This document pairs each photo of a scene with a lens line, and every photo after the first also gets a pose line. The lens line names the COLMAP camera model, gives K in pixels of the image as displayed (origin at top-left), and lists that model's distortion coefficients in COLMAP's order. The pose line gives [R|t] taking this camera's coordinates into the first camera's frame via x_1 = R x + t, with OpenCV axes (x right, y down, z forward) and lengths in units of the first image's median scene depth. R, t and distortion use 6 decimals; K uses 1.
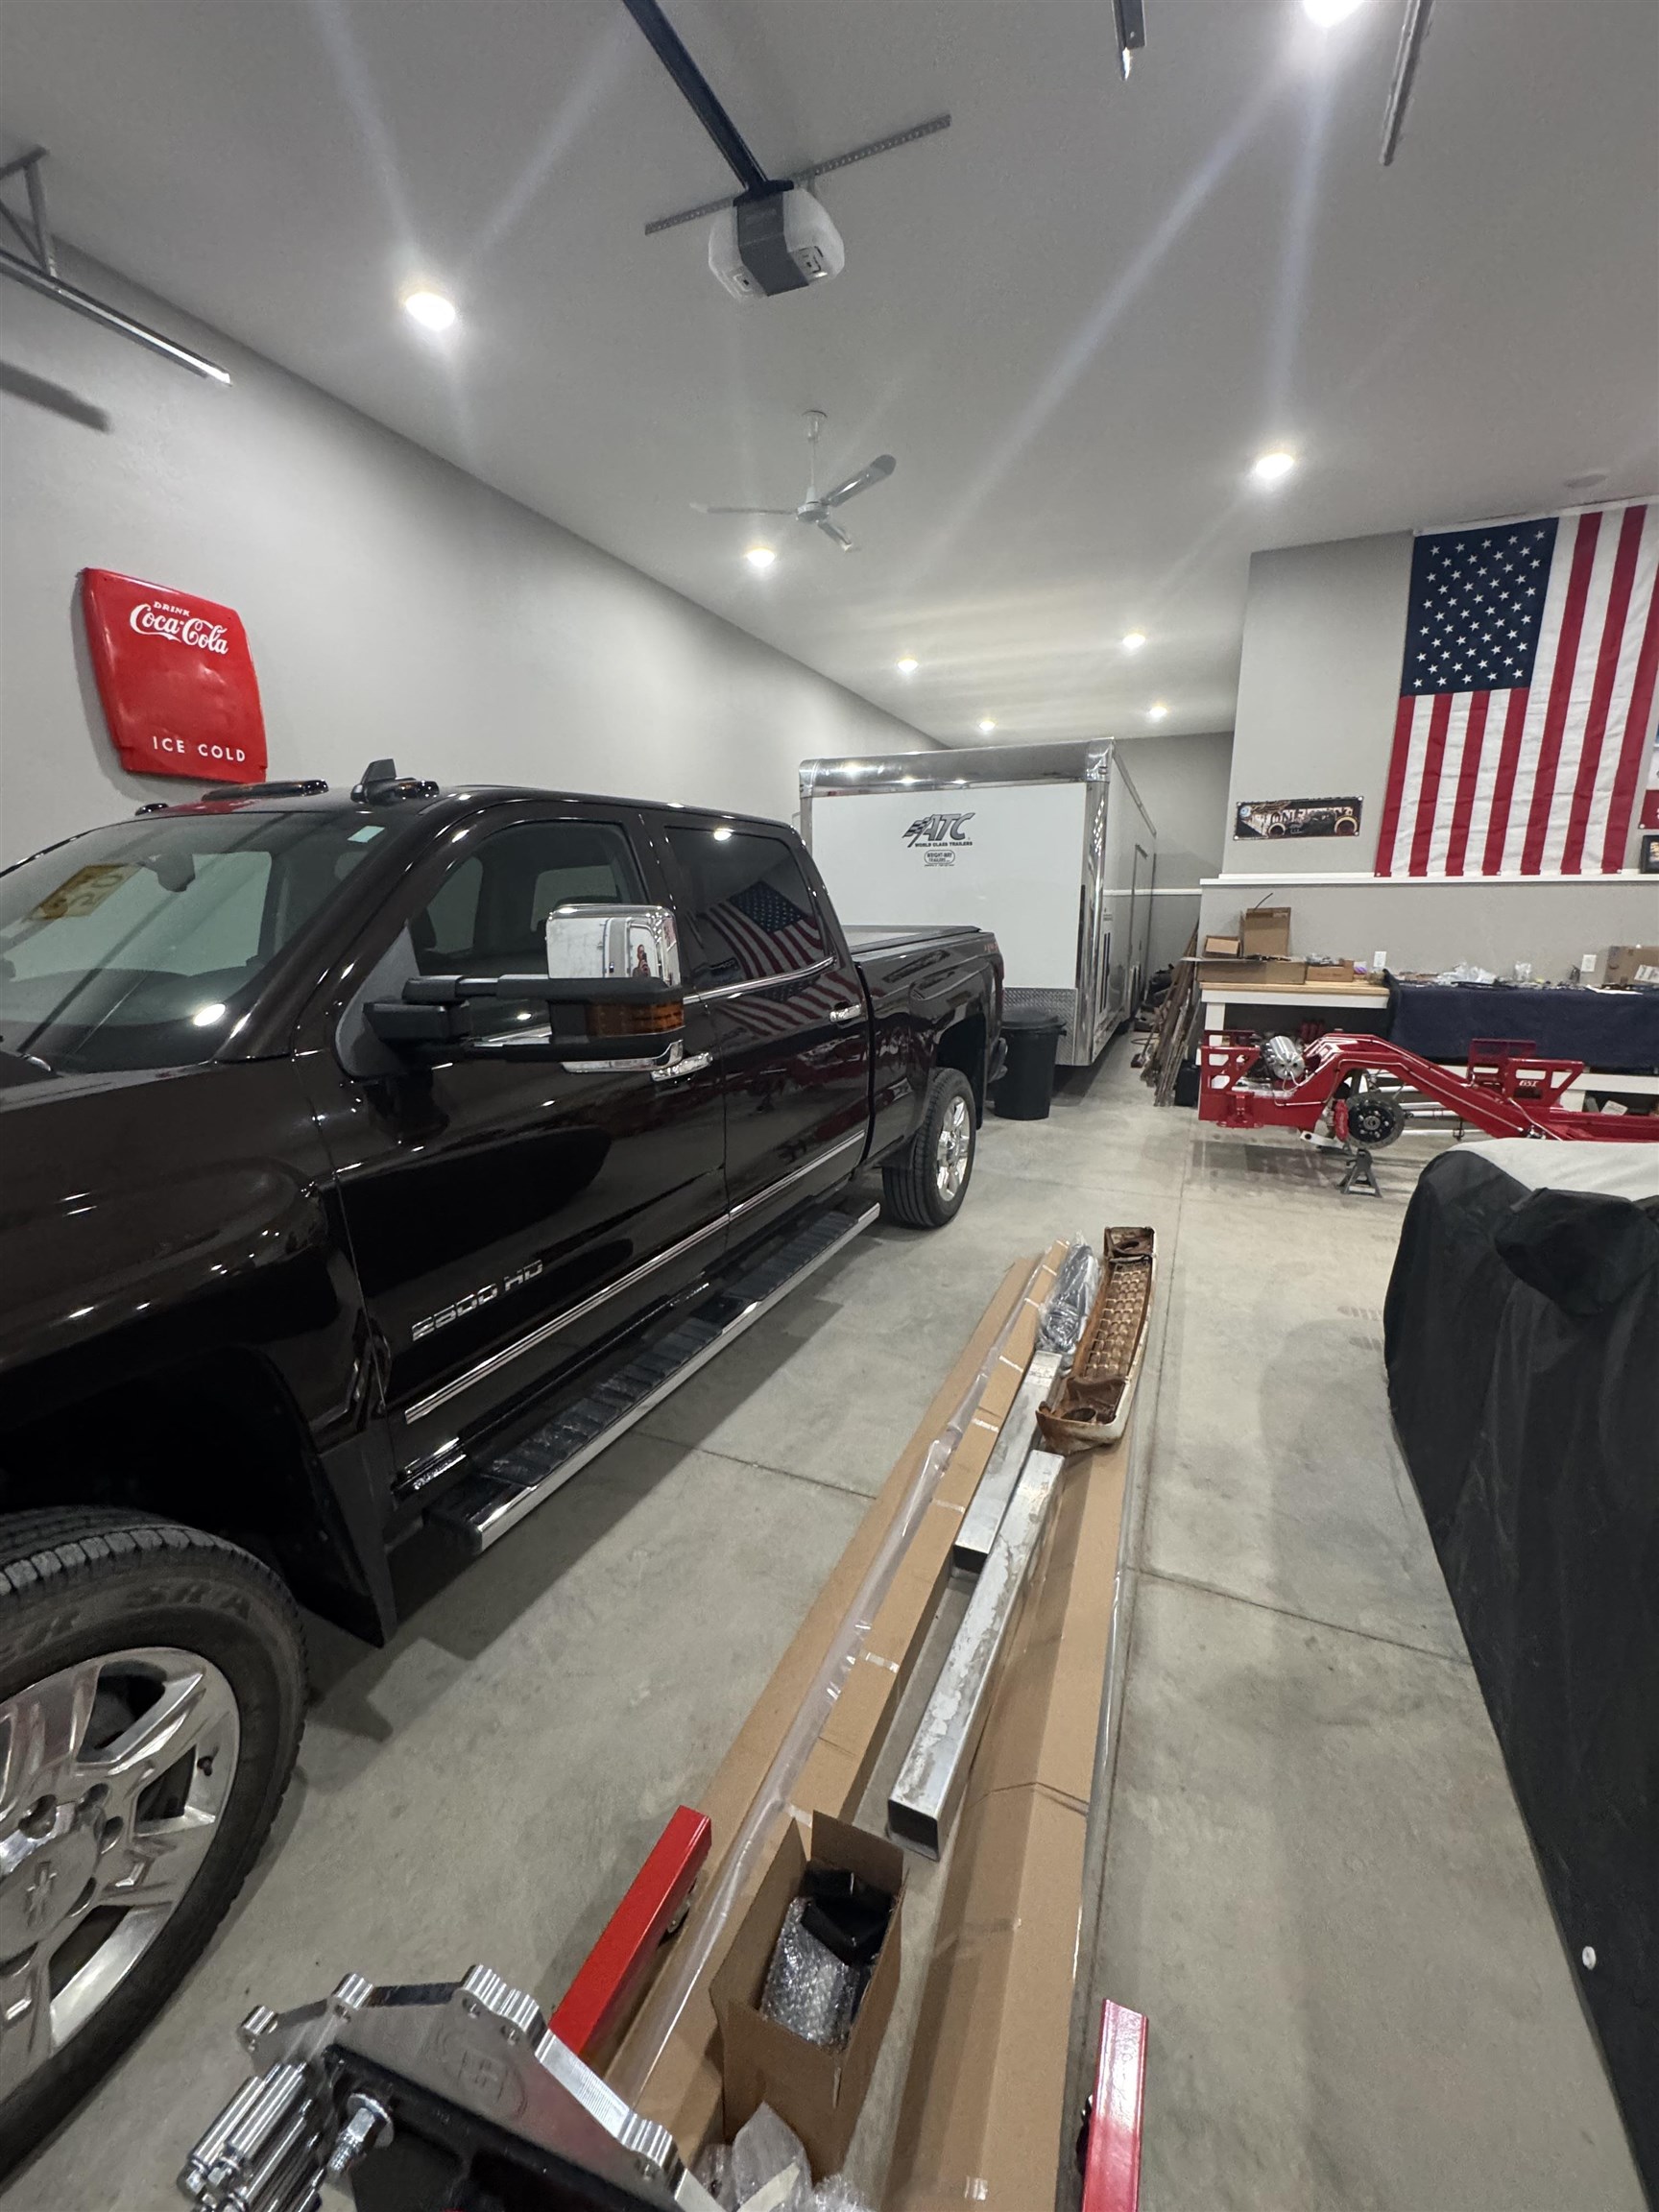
lens RADIAL K [[890.4, 0, 833.0], [0, 890.4, 1112.7], [0, 0, 1]] dist [0.000202, 0.000069]
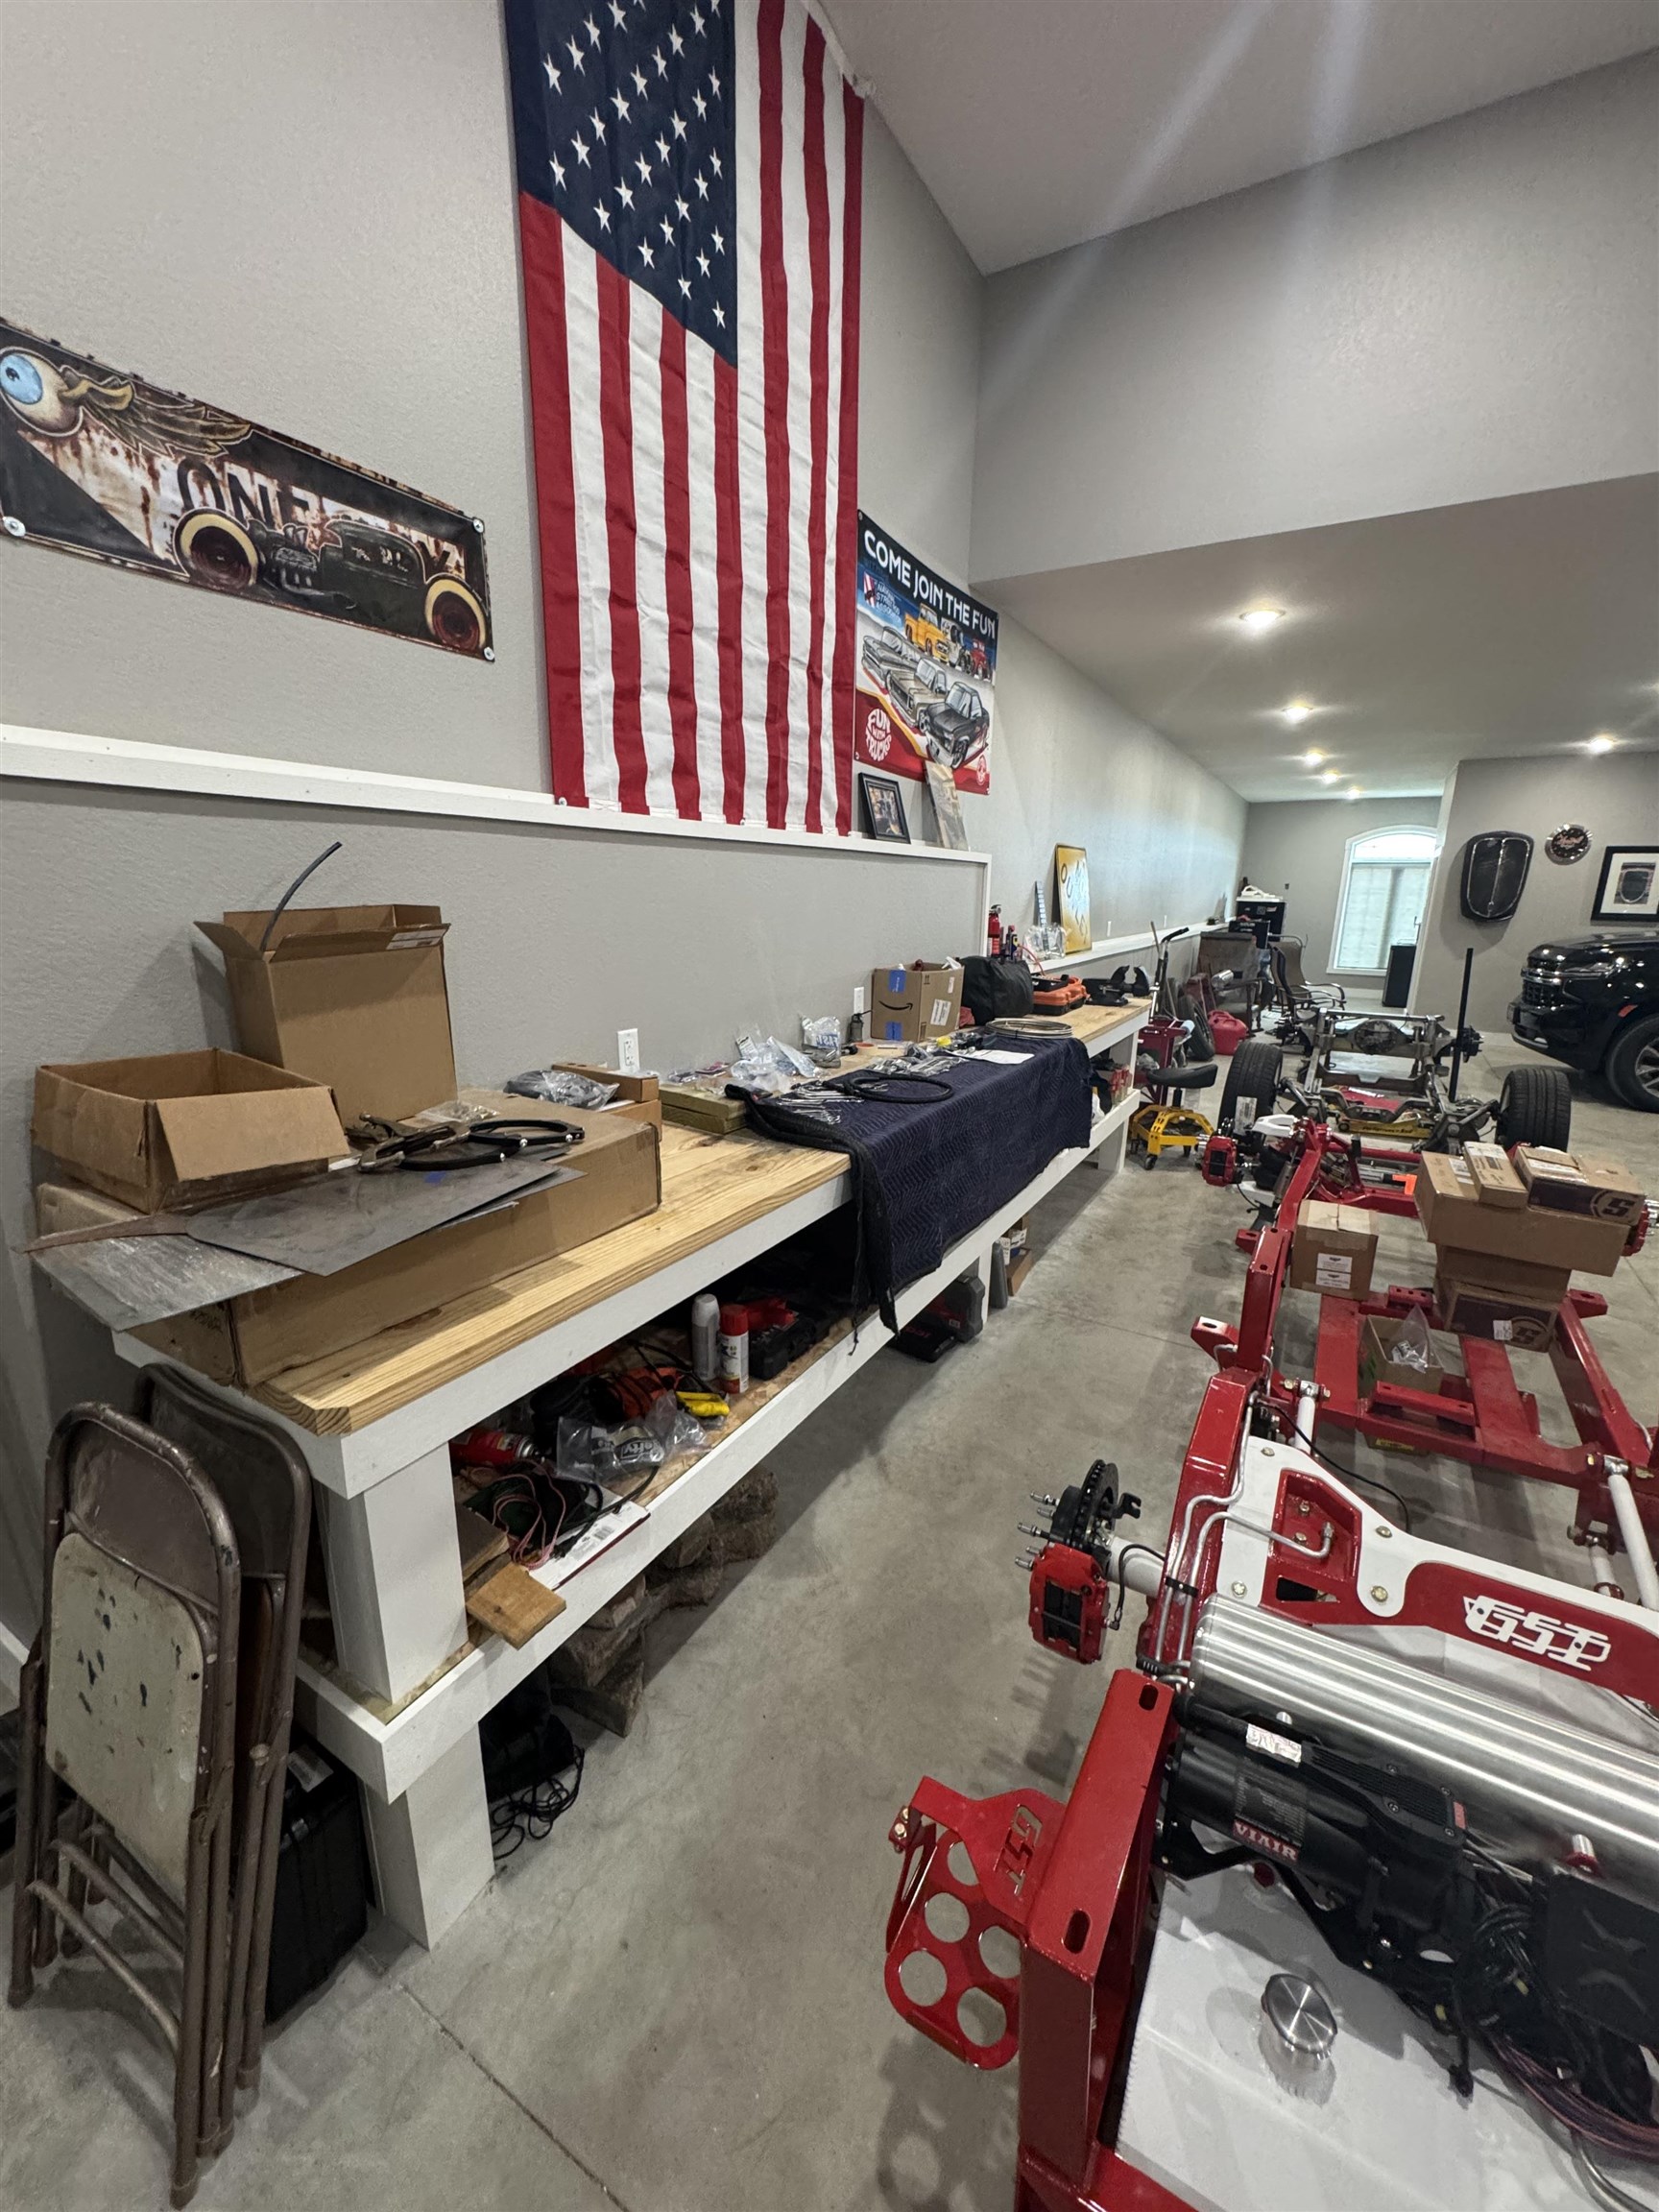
lens RADIAL K [[890.4, 0, 835.2], [0, 890.4, 1096.2], [0, 0, 1]] dist [0.000202, 0.000069]
pose [[0.128235, -0.221414, 0.966712, 0.296745], [0.218356, 0.957143, 0.190258, -0.211557], [-0.967407, 0.186690, 0.171086, 0.896847]]
